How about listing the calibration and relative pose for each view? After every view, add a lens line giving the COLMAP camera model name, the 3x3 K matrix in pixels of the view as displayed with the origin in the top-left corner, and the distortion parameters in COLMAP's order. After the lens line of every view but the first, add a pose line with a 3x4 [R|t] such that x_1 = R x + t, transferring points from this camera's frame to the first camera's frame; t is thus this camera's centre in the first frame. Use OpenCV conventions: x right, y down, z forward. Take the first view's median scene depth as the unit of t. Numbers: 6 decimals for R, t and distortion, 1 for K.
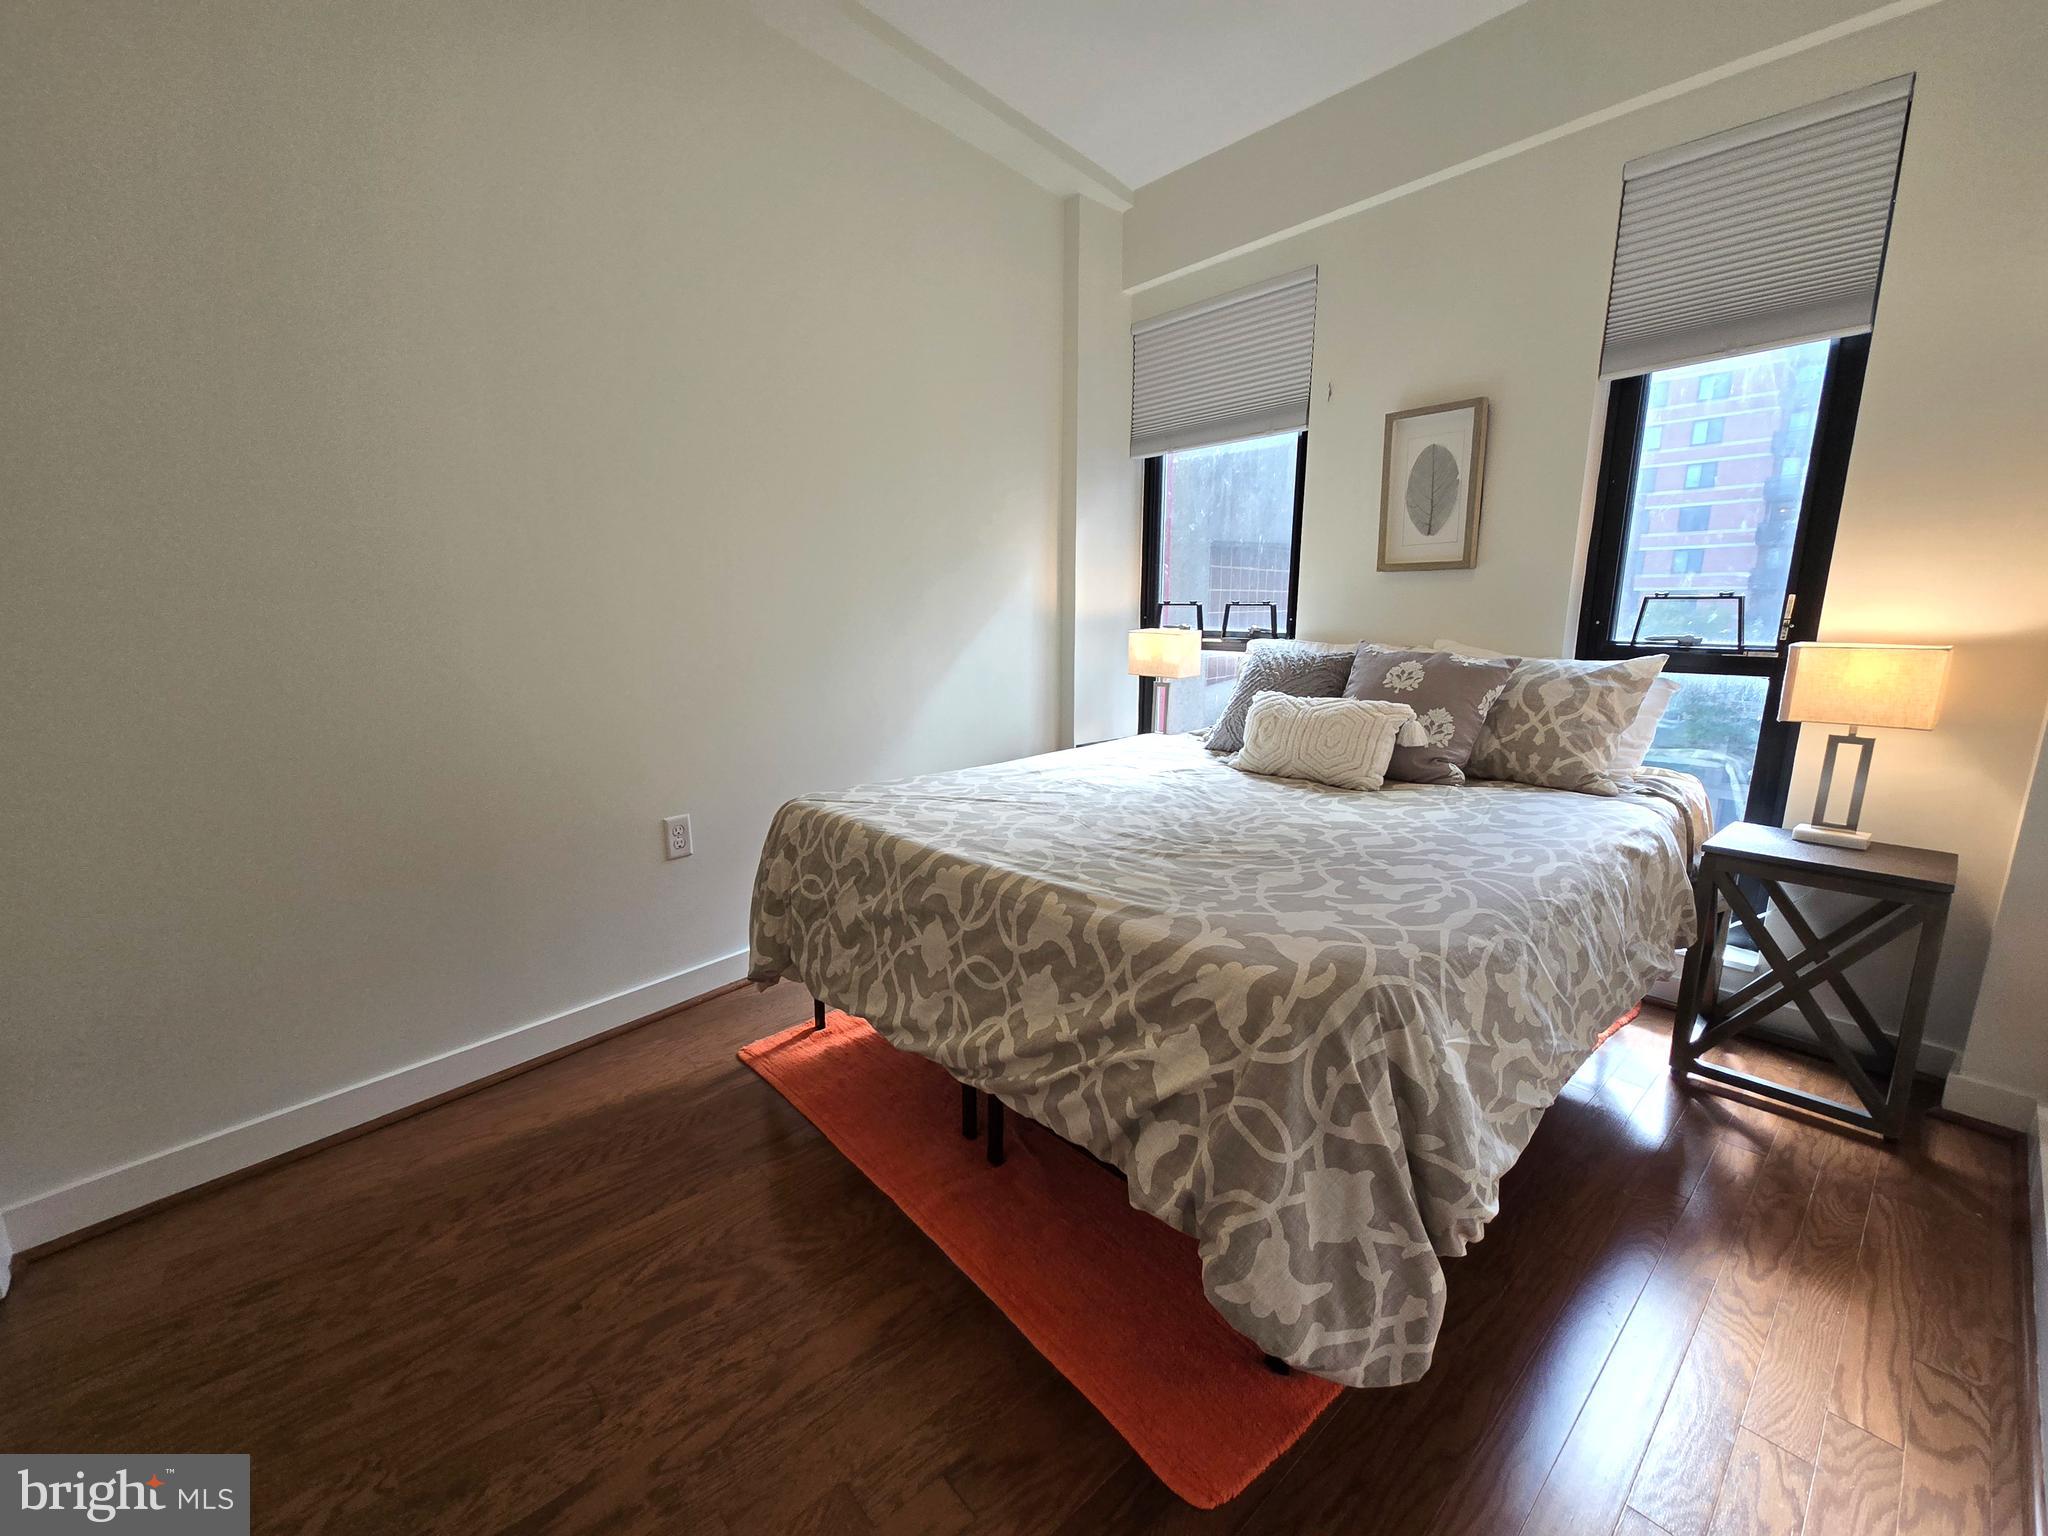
lens RADIAL K [[845.8, 0, 1020.4], [0, 845.8, 768.4], [0, 0, 1]] dist [0.000650, -0.000416]
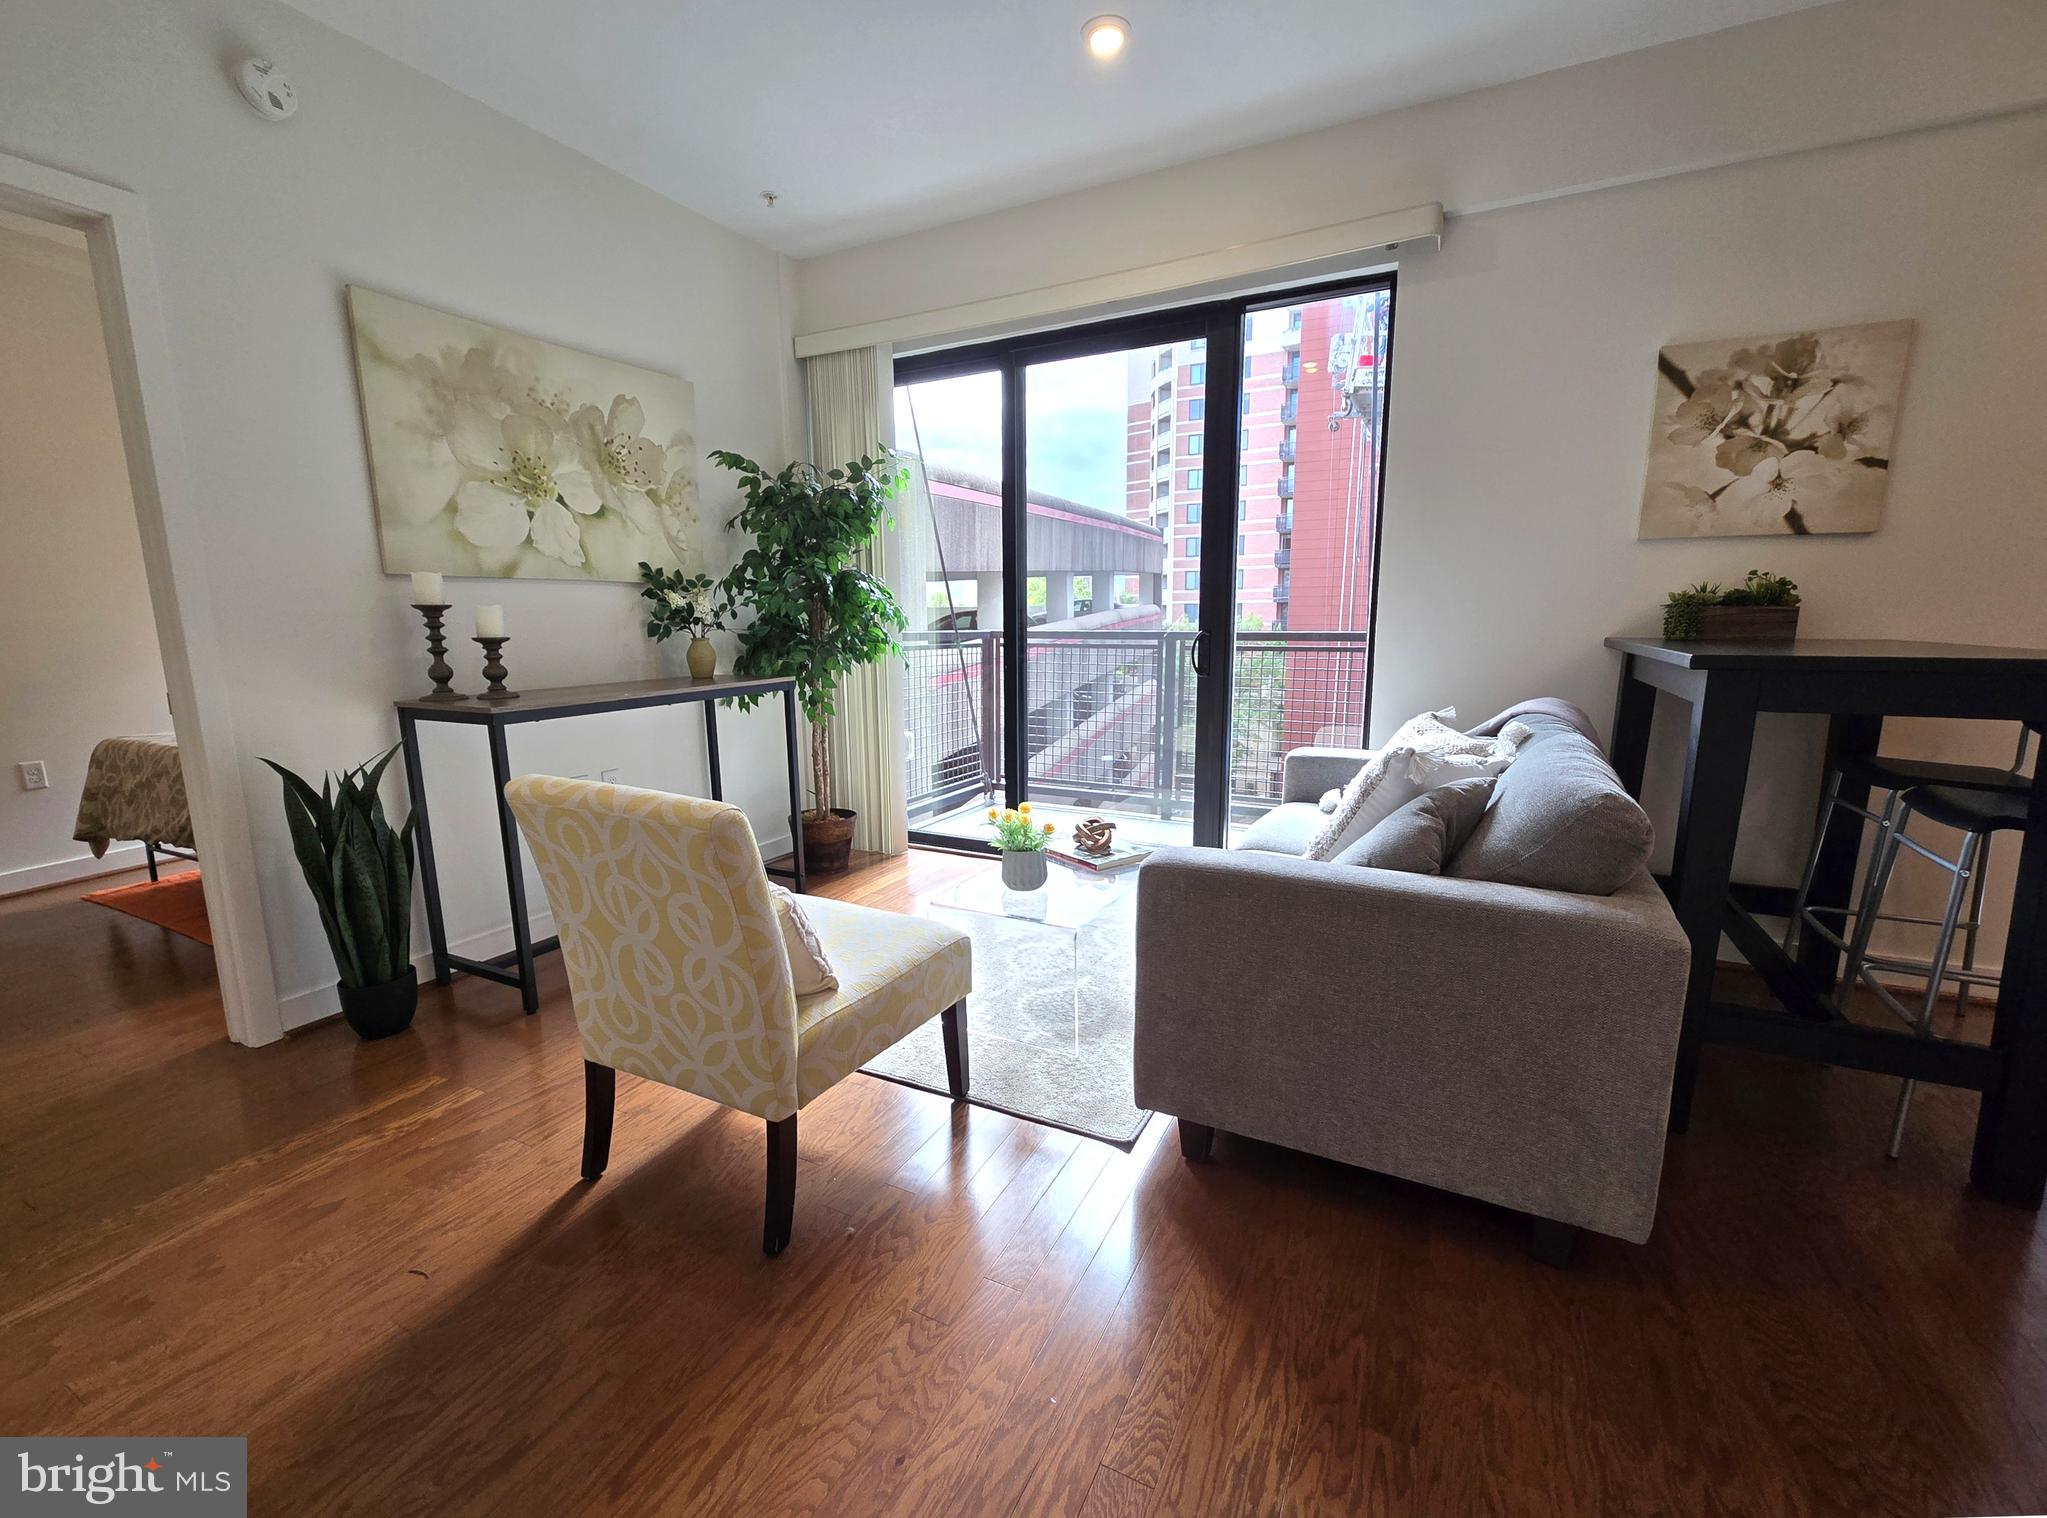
lens RADIAL K [[845.4, 0, 1019.2], [0, 845.4, 768.5], [0, 0, 1]] dist [0.000650, -0.000416]
pose [[0.929085, -0.070571, 0.363071, 0.989825], [0.076155, 0.997095, -0.001071, 0.290596], [-0.361941, 0.028645, 0.931761, -1.522243]]
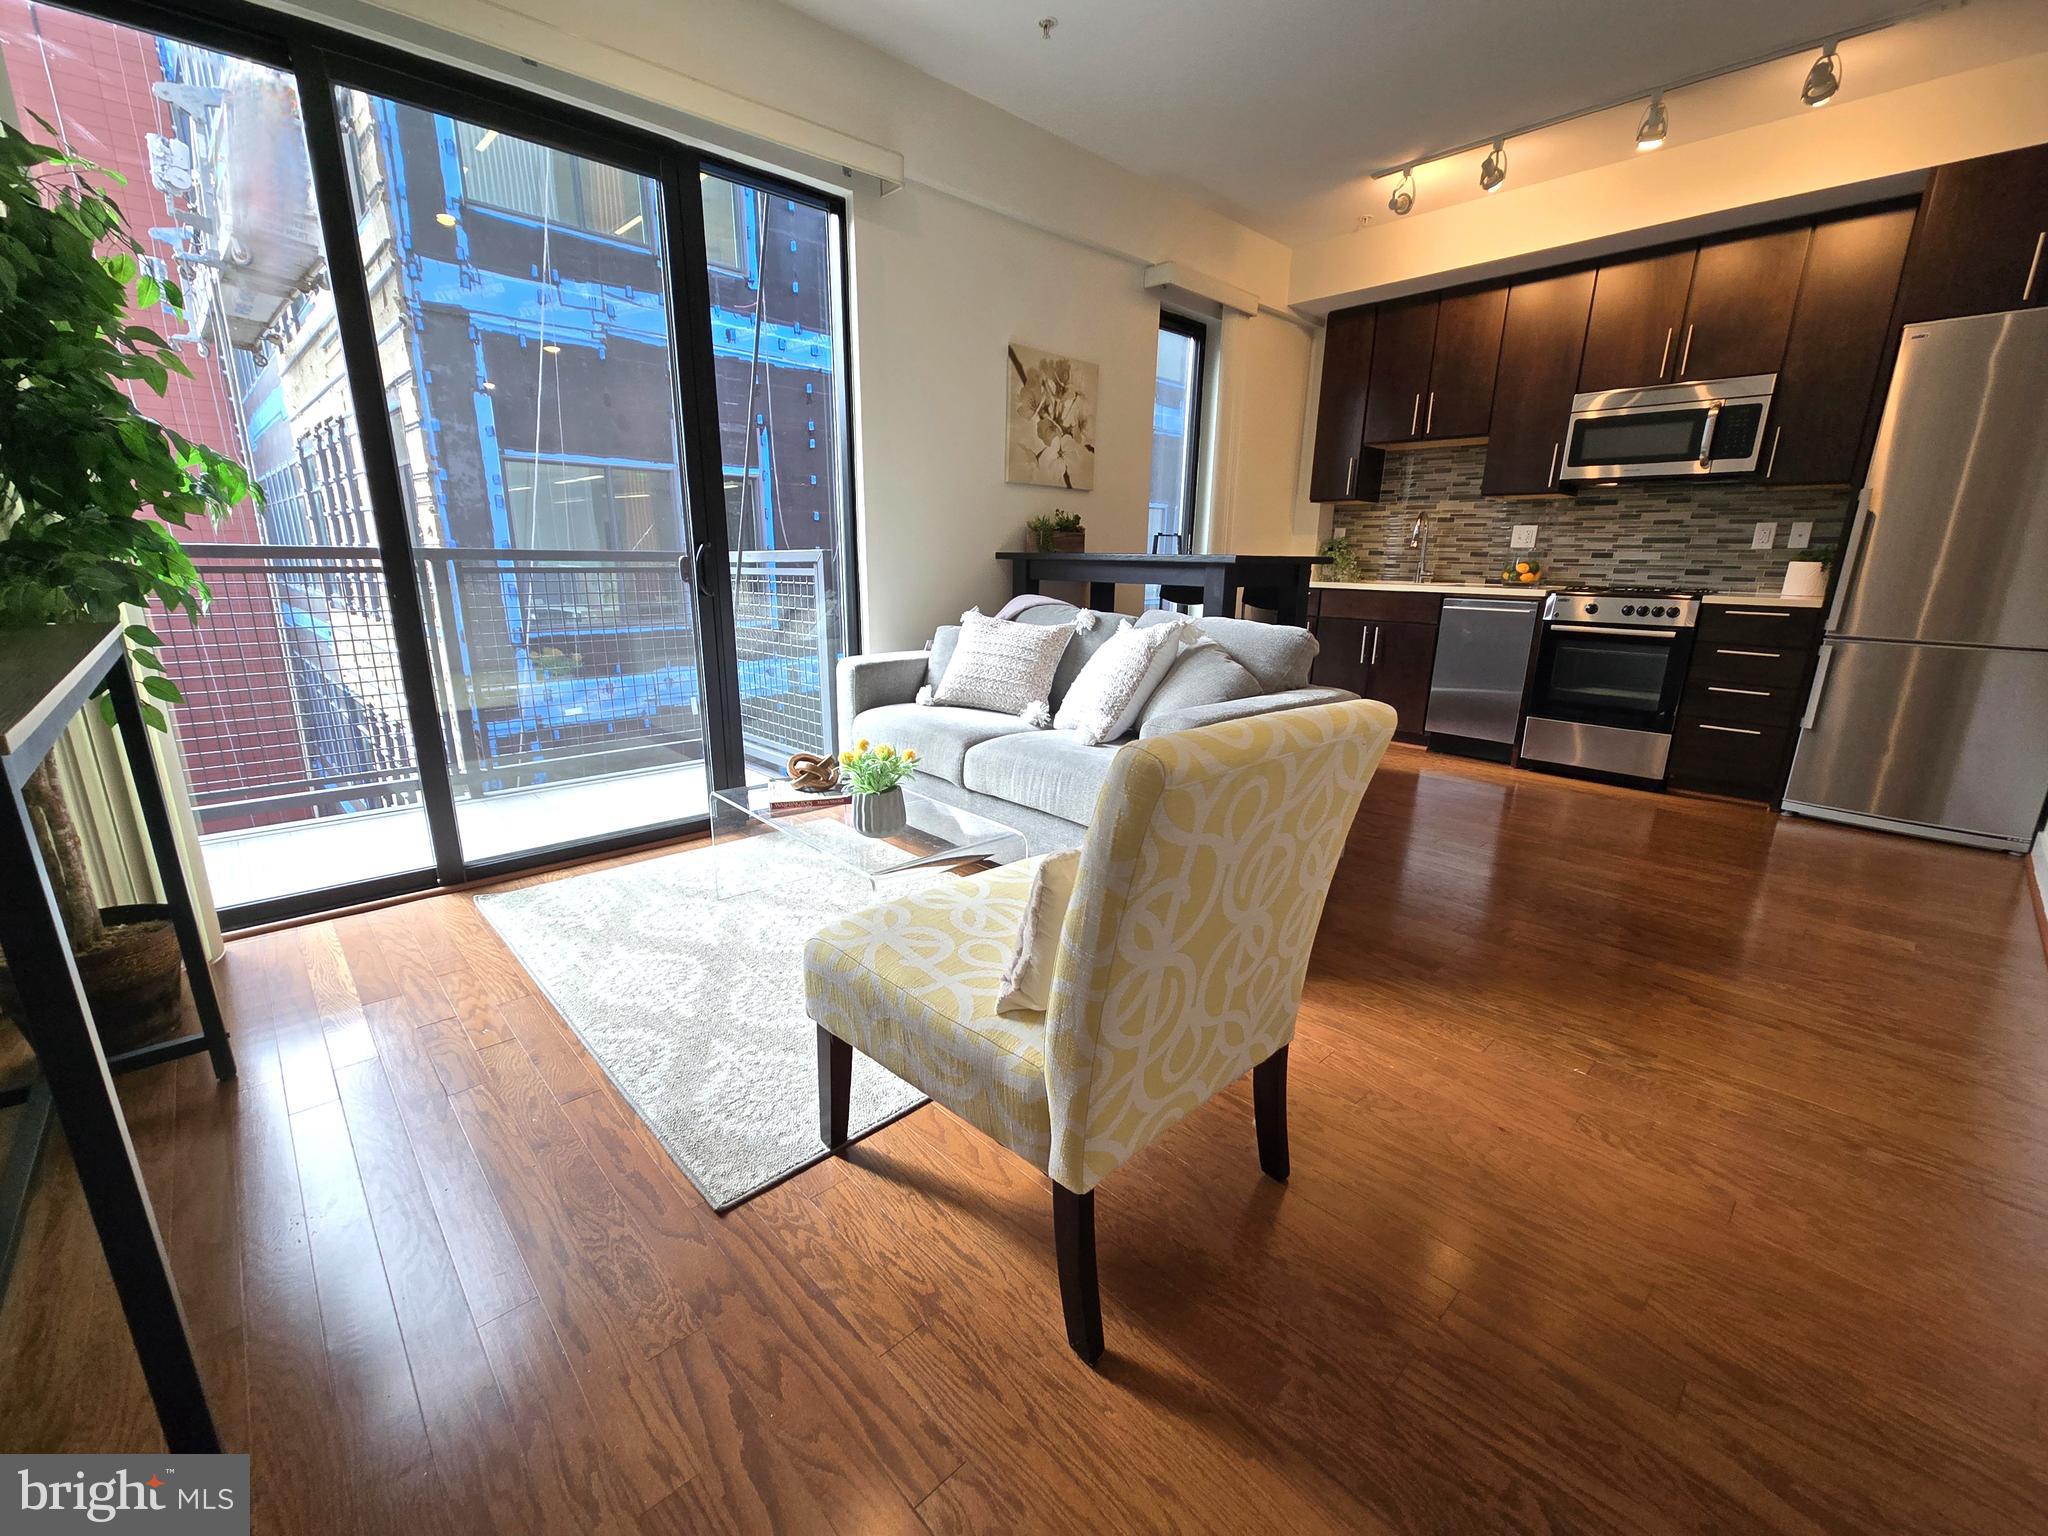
lens RADIAL K [[845.8, 0, 1018.1], [0, 845.8, 771.6], [0, 0, 1]] dist [0.000650, -0.000416]
pose [[-0.035061, -0.244739, 0.968955, 0.319250], [0.179935, 0.952161, 0.247008, 0.132637], [-0.983053, 0.183009, 0.010654, -0.397926]]
